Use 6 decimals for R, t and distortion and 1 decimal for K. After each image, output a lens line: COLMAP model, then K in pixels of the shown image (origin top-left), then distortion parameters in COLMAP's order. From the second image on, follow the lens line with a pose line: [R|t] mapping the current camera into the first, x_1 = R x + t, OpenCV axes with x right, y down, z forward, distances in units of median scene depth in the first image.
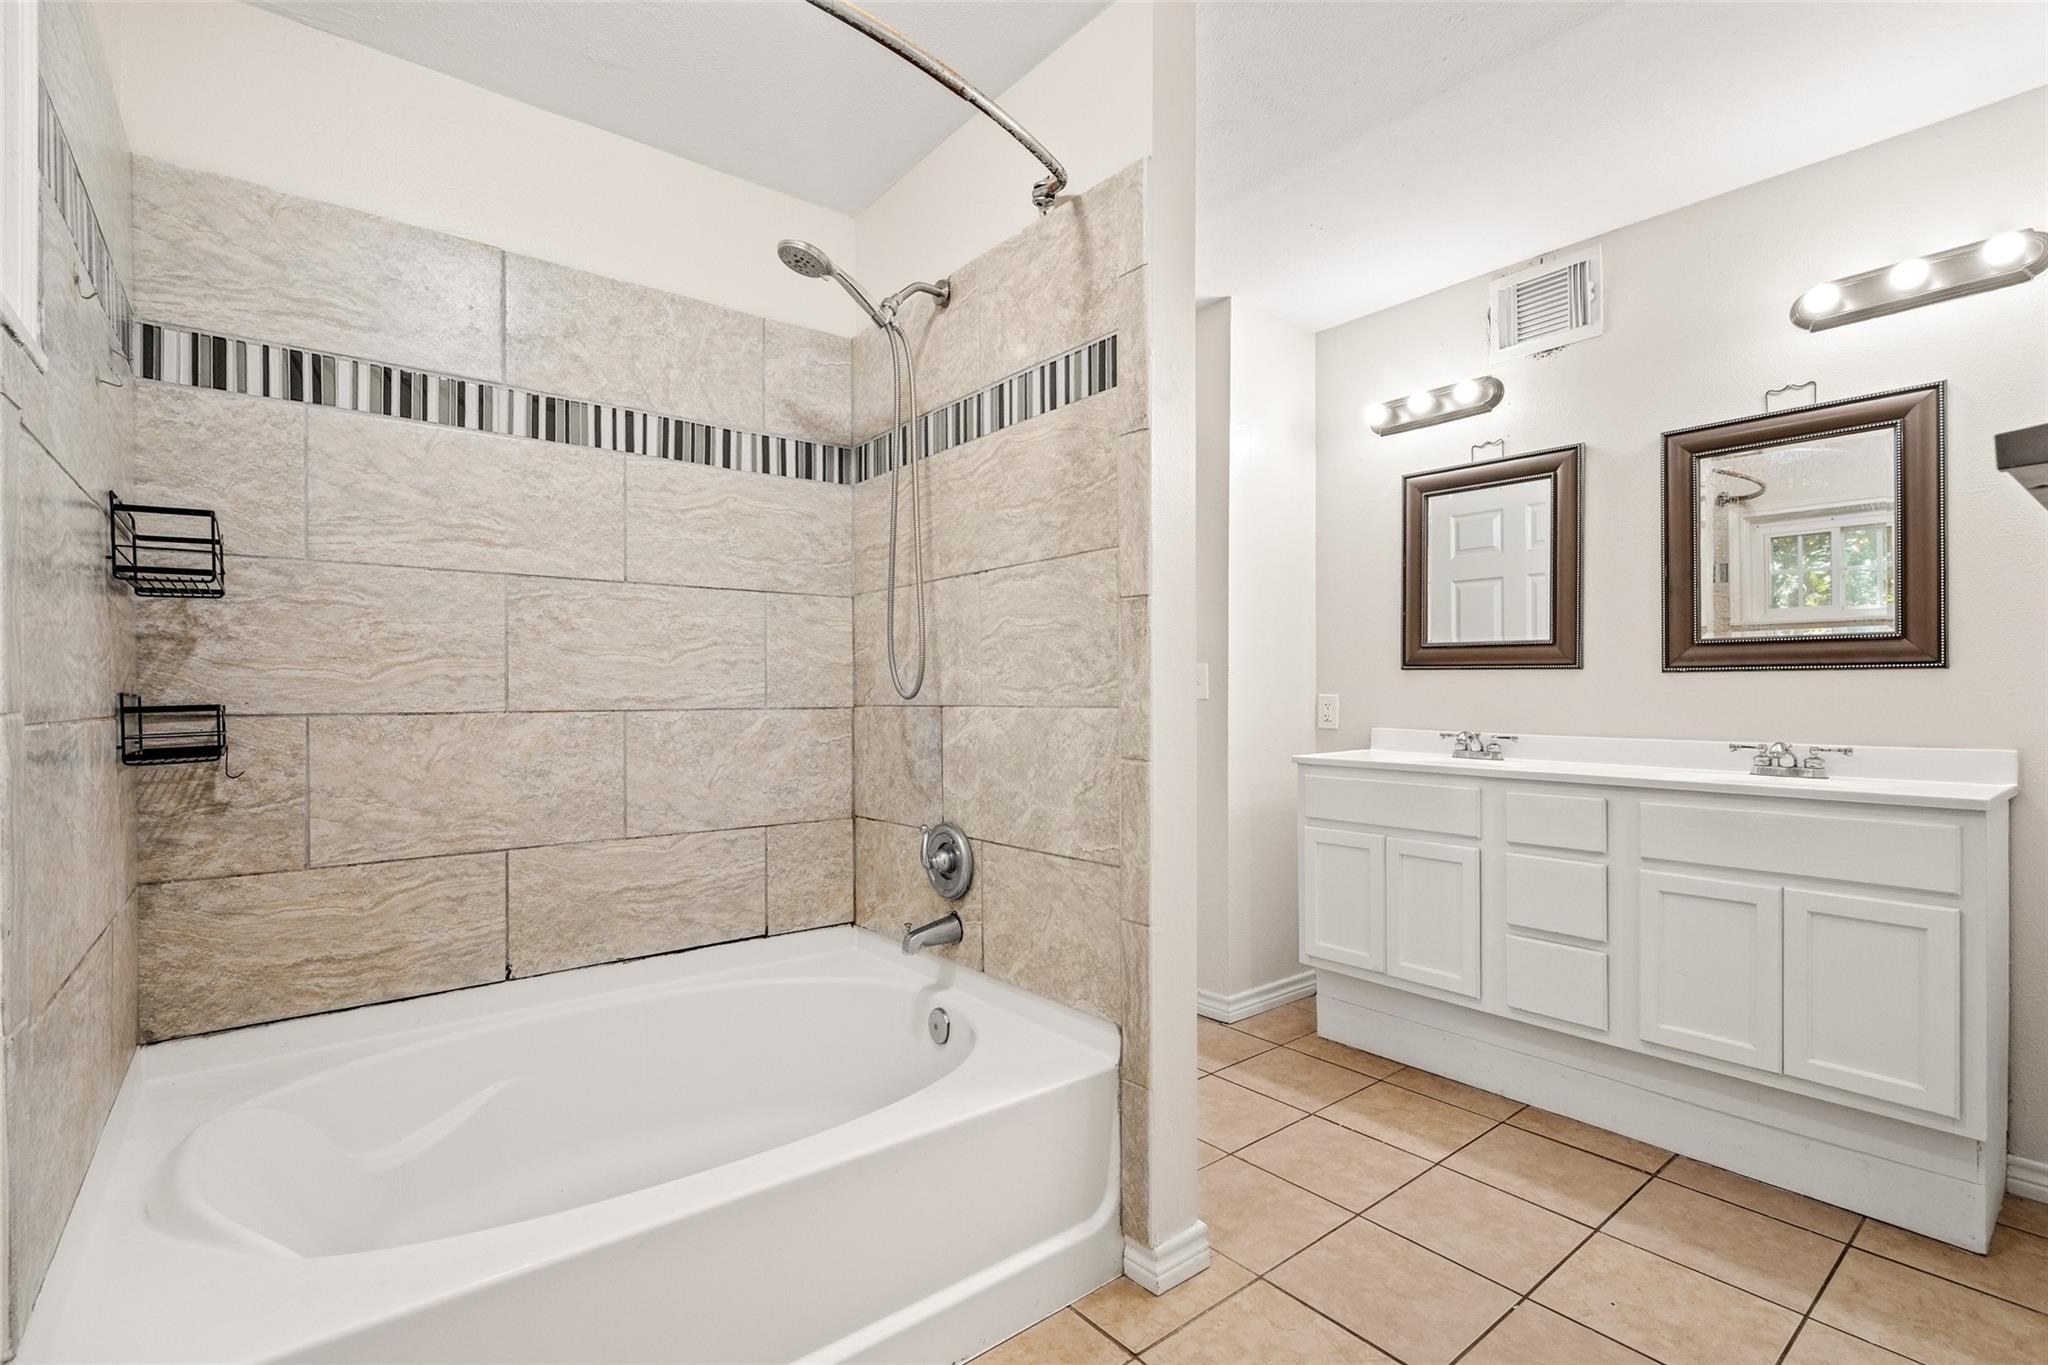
lens RADIAL K [[927.5, 0, 1034.3], [0, 927.5, 689.5], [0, 0, 1]] dist [0.001138, 0.000193]
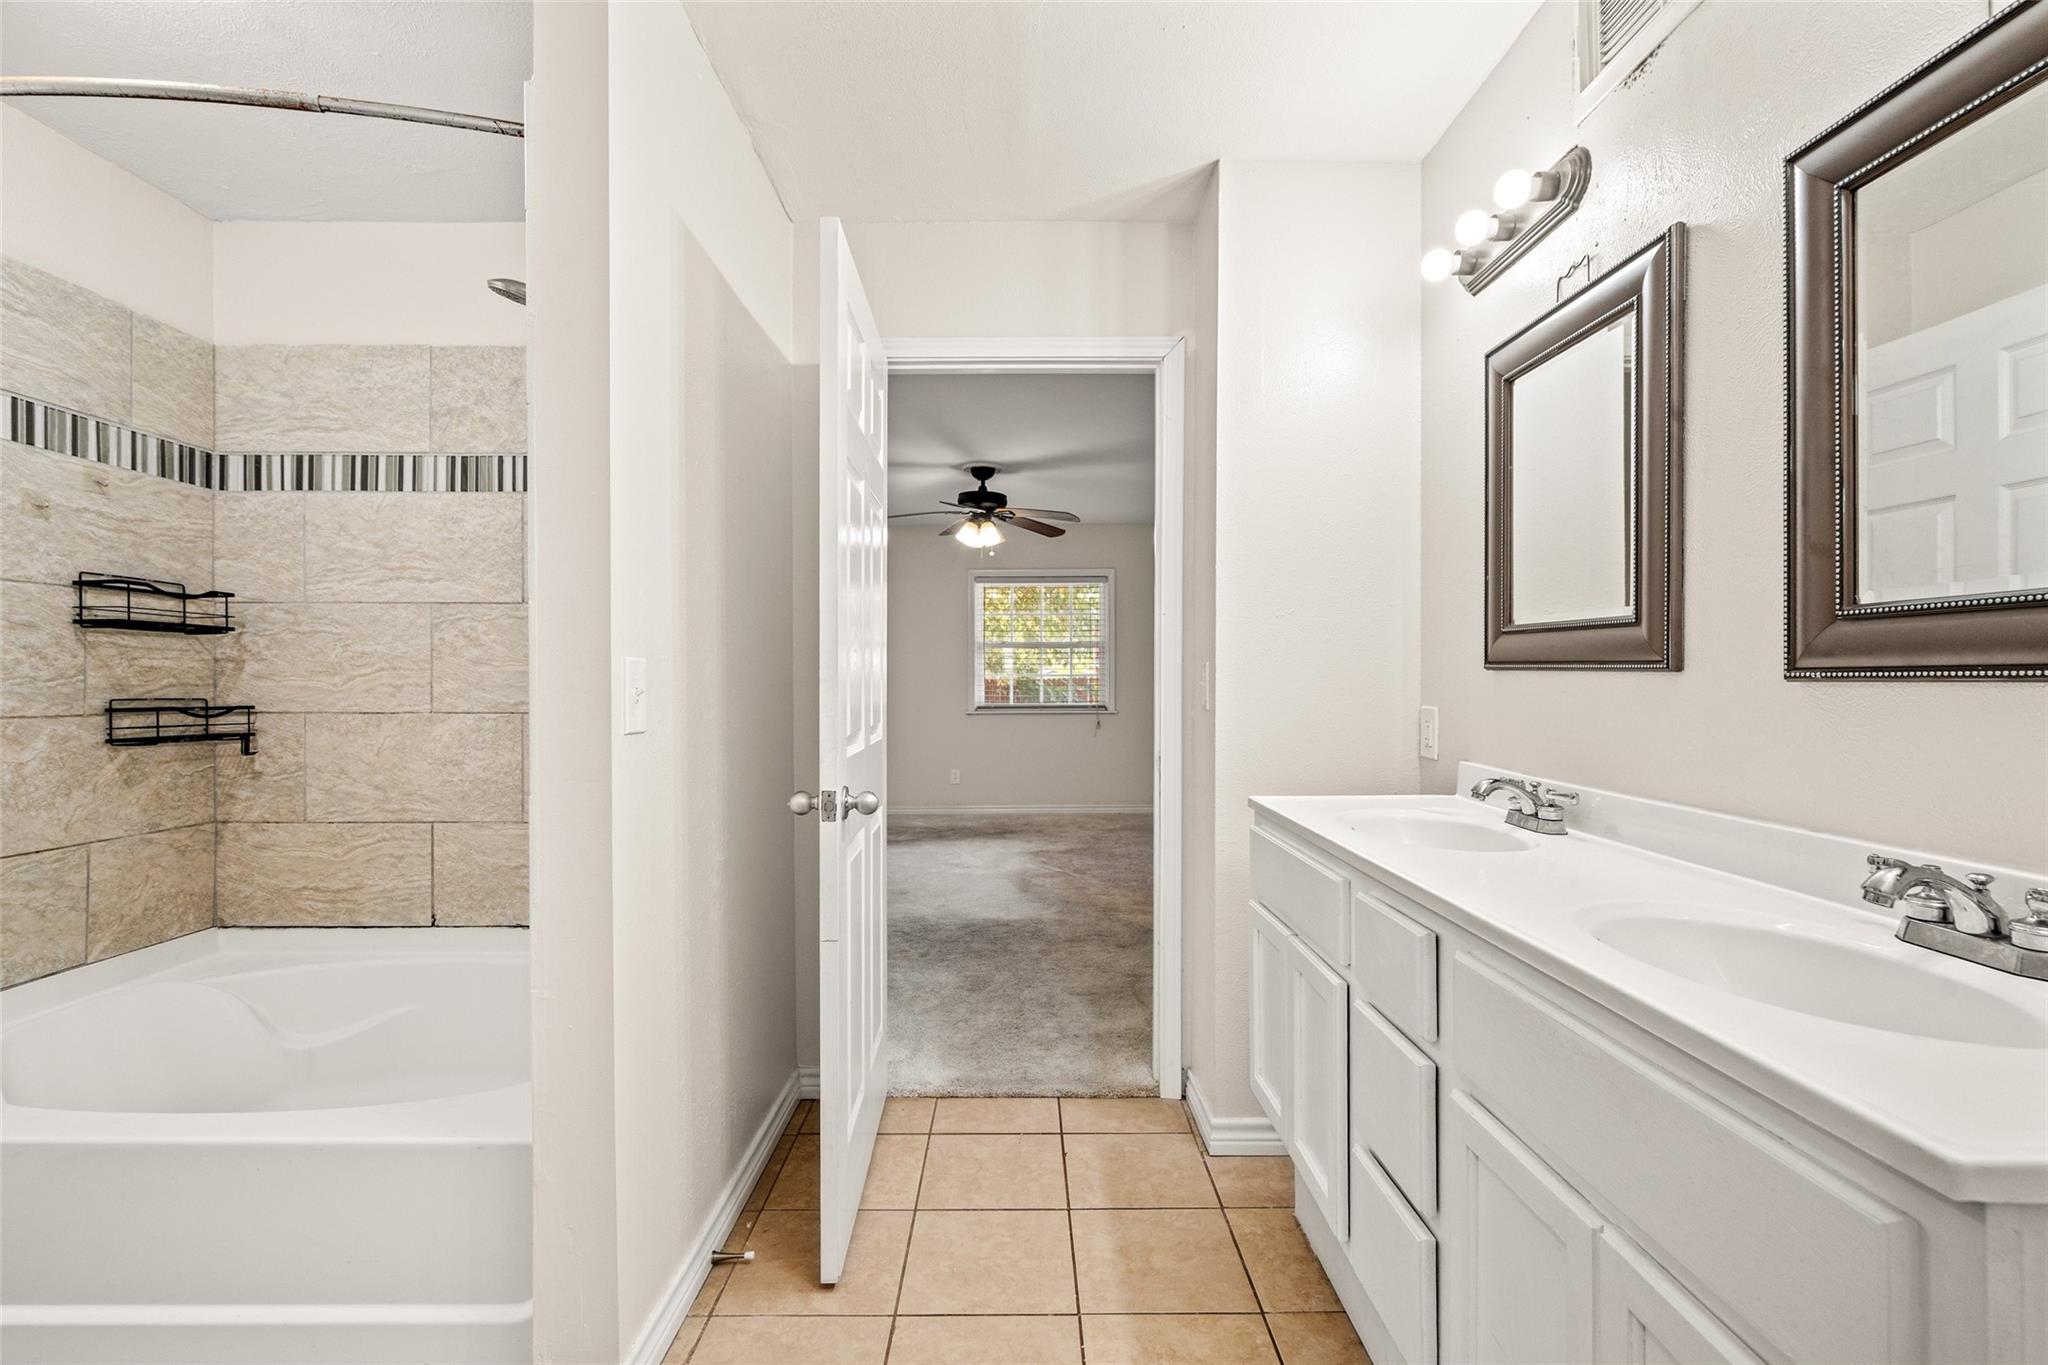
lens RADIAL K [[927.5, 0, 1028.0], [0, 927.5, 678.4], [0, 0, 1]] dist [0.001138, 0.000193]
pose [[0.783101, 0.001743, -0.621891, 0.882732], [-0.001634, 0.999998, 0.000746, -0.025612], [0.621892, 0.000432, 0.783103, 0.540939]]
